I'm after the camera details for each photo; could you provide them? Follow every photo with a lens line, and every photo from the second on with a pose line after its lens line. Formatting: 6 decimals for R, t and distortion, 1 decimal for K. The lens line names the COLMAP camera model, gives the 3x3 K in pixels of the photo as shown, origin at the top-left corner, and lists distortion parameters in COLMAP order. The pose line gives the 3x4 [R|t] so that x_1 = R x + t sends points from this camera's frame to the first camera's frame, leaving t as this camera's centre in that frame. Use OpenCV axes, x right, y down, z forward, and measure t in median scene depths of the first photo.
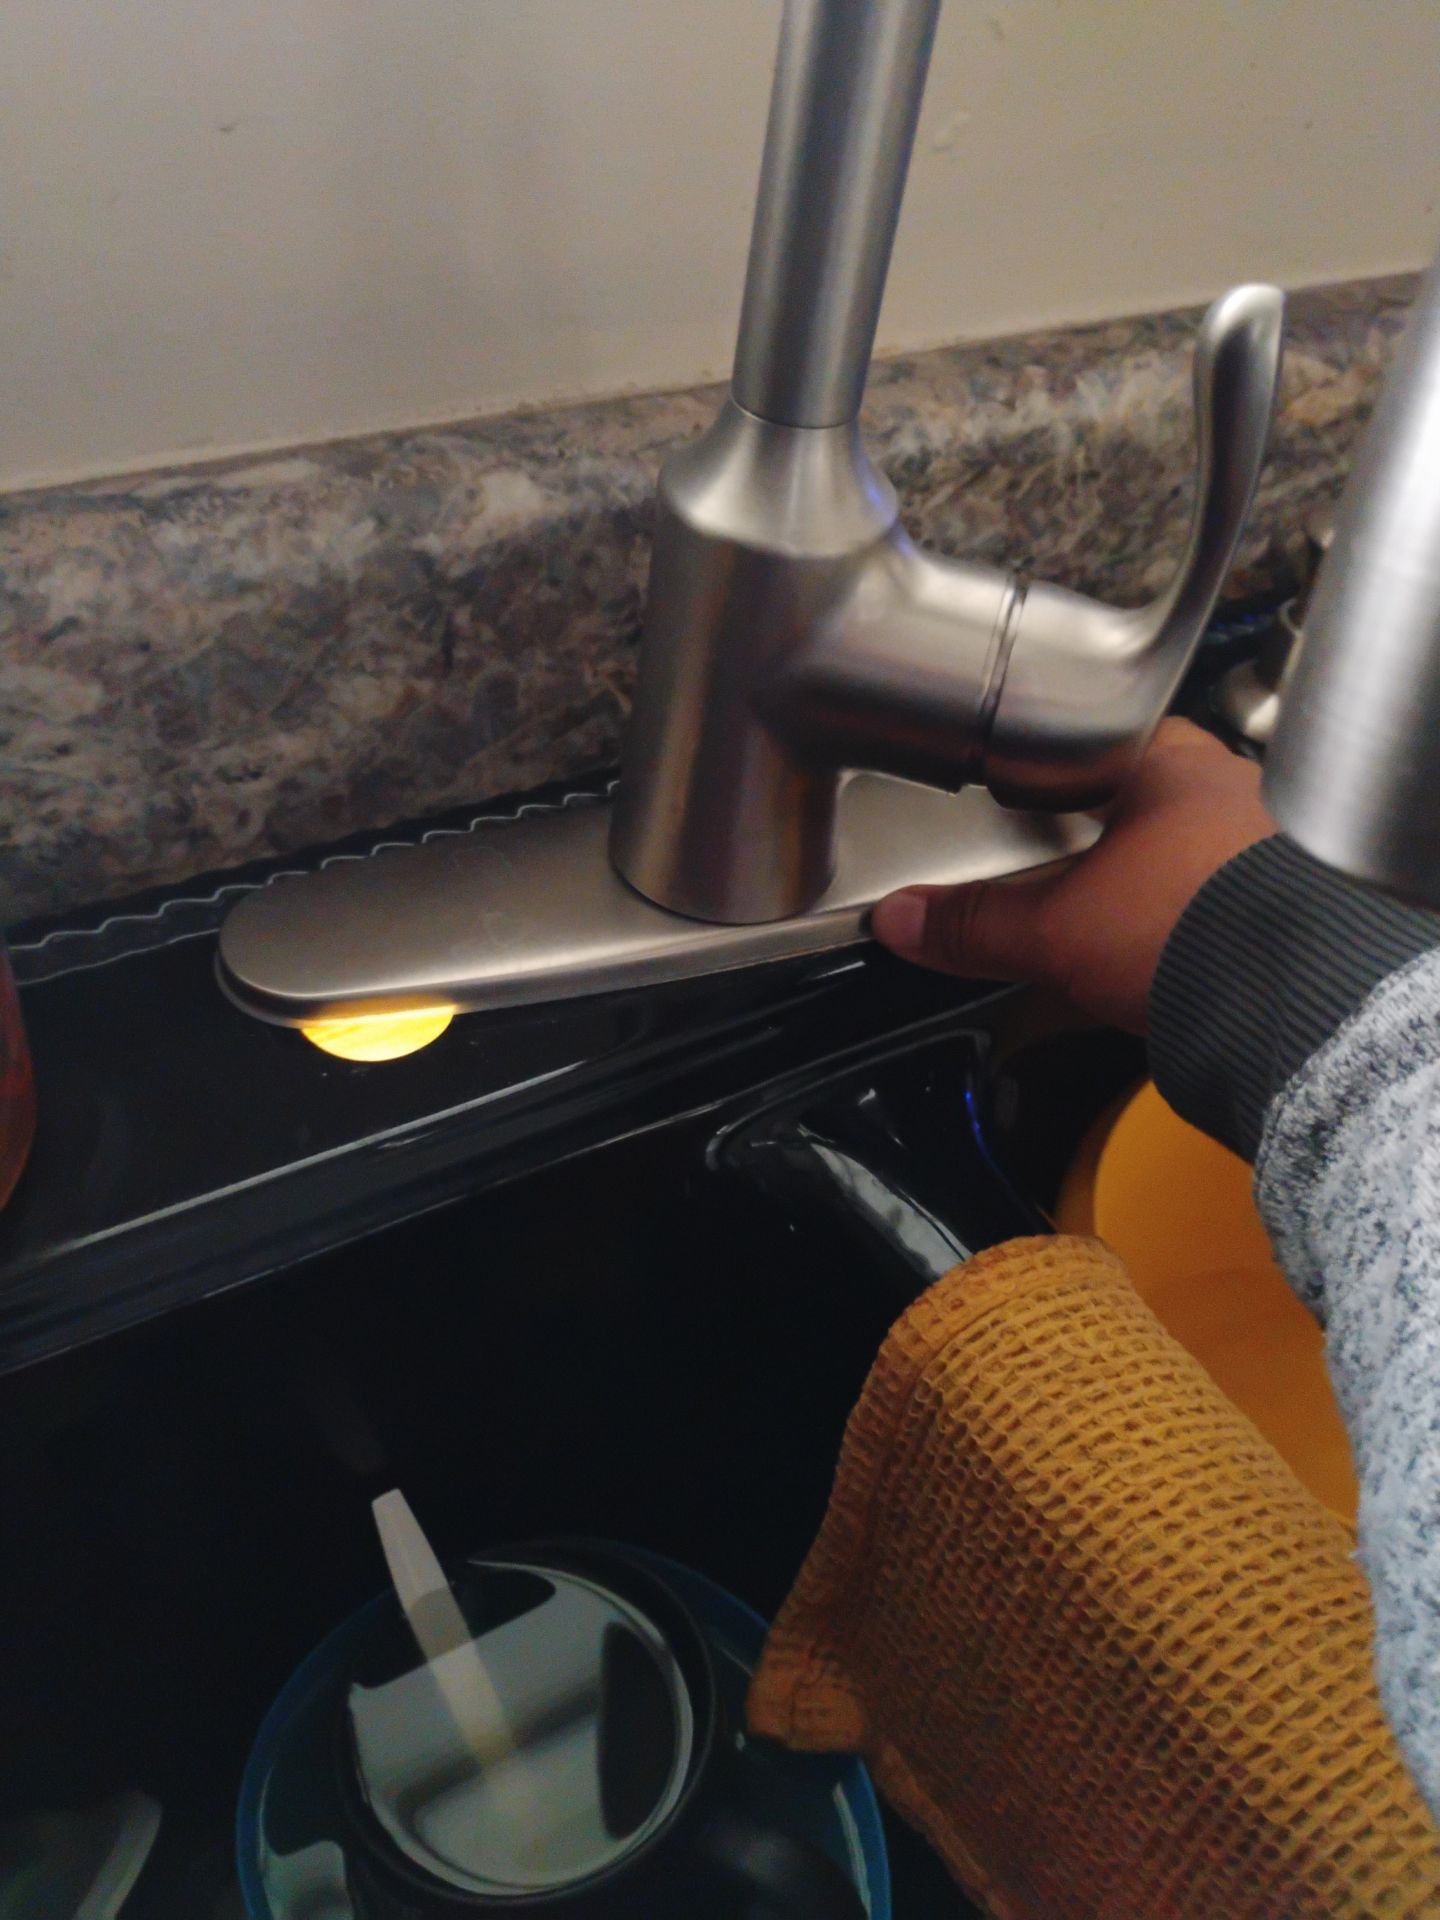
lens RADIAL K [[1581.2, 0, 717.9], [0, 1581.2, 961.9], [0, 0, 1]] dist [0.036517, -0.031198]
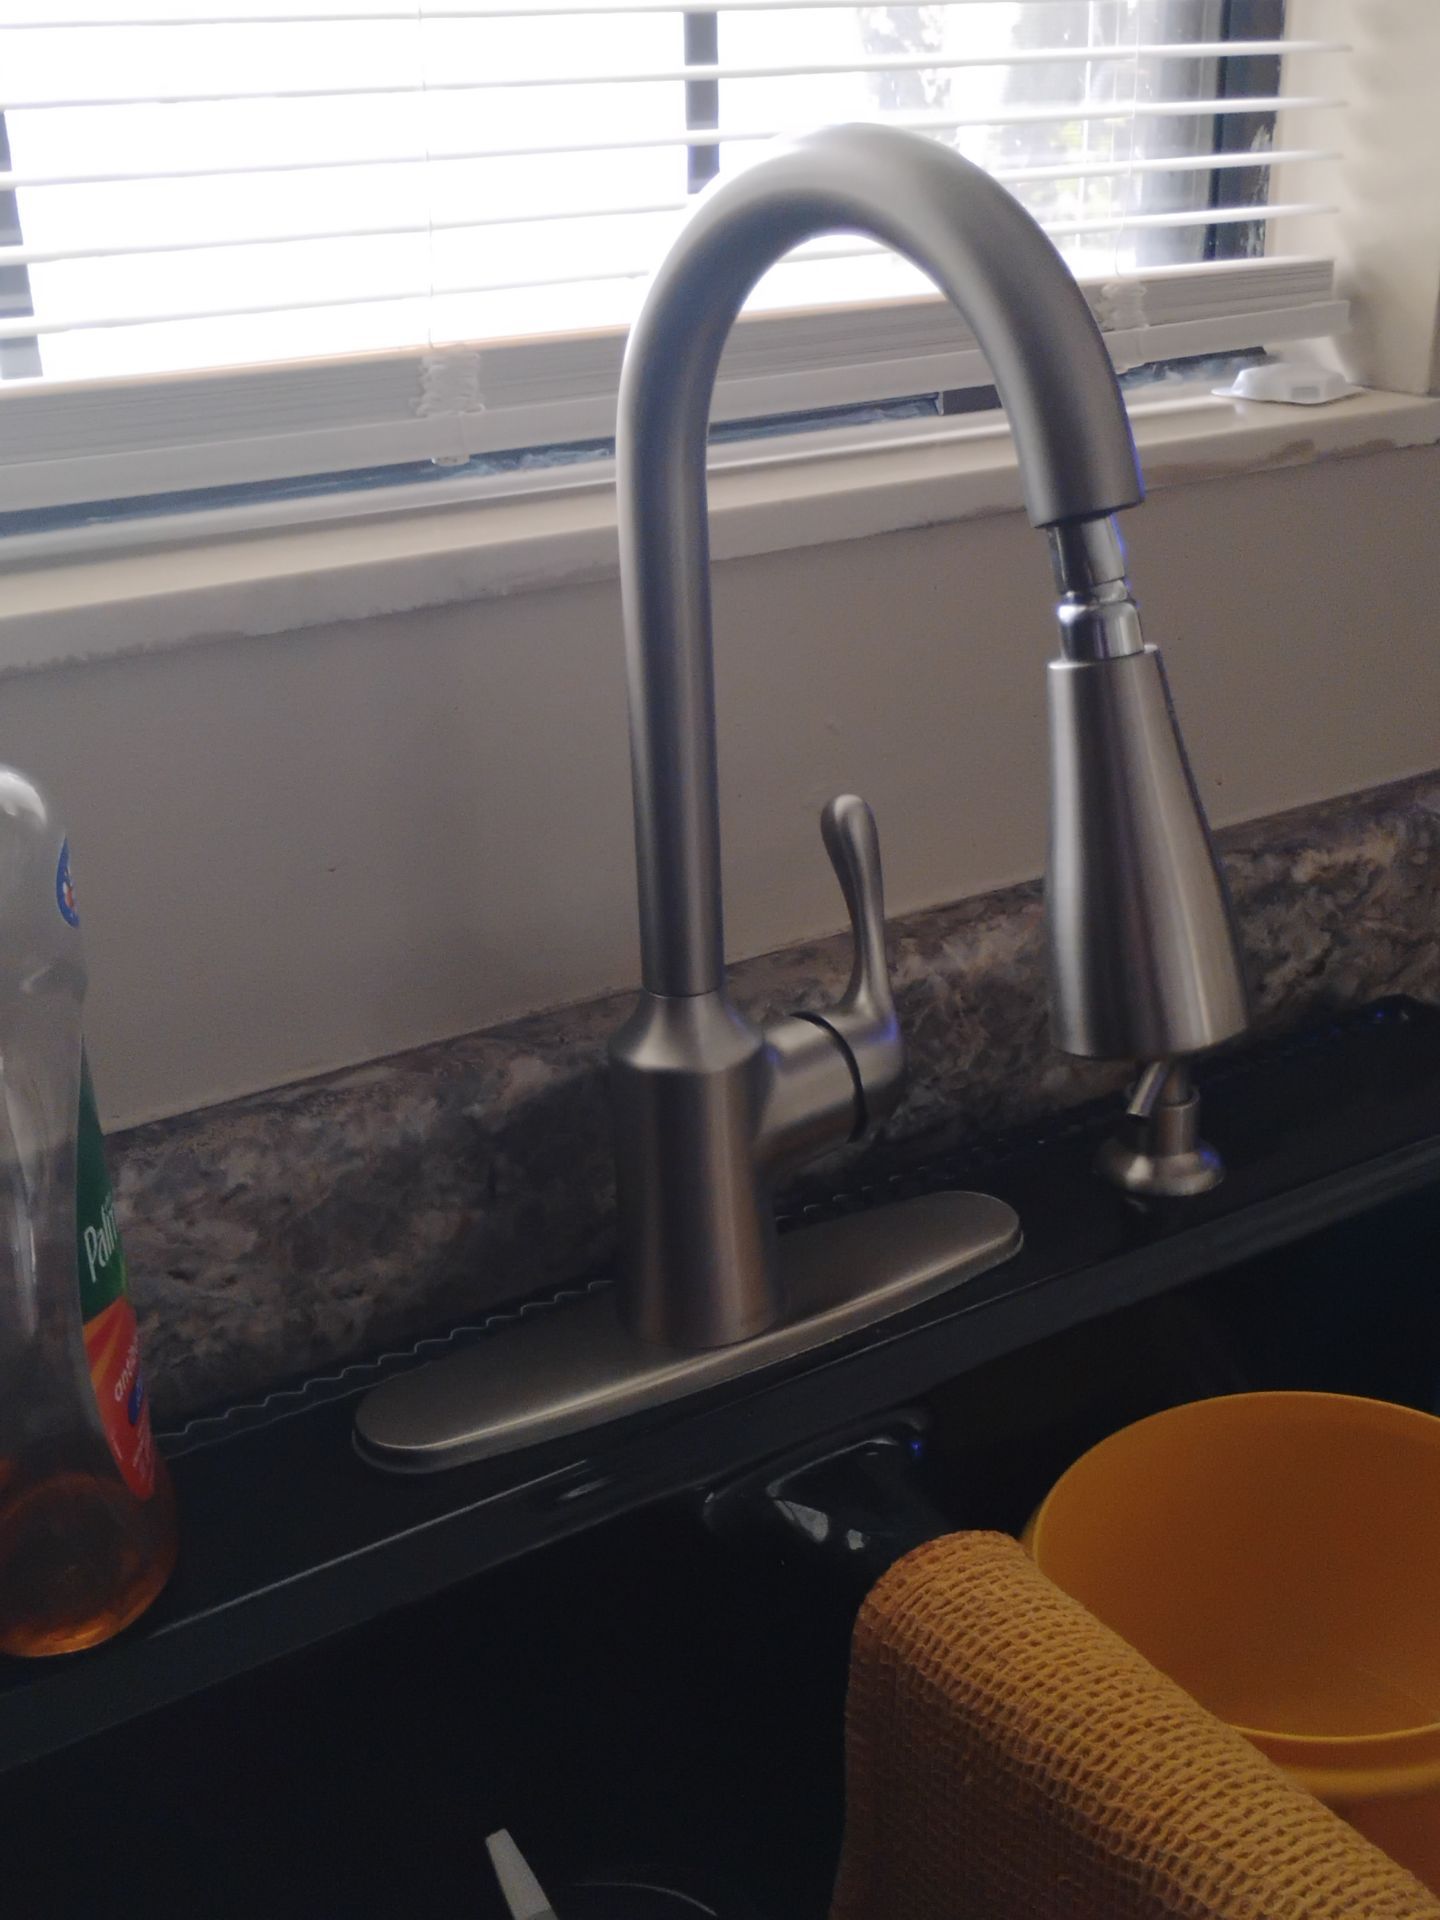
lens RADIAL K [[1988.3, 0, 701.8], [0, 1988.3, 1012.8], [0, 0, 1]] dist [0.025249, 0.000000]
pose [[0.991659, -0.126325, -0.025562, 0.078049], [0.110832, 0.937046, -0.331150, 0.273638], [0.065785, 0.325555, 0.943232, -0.712353]]
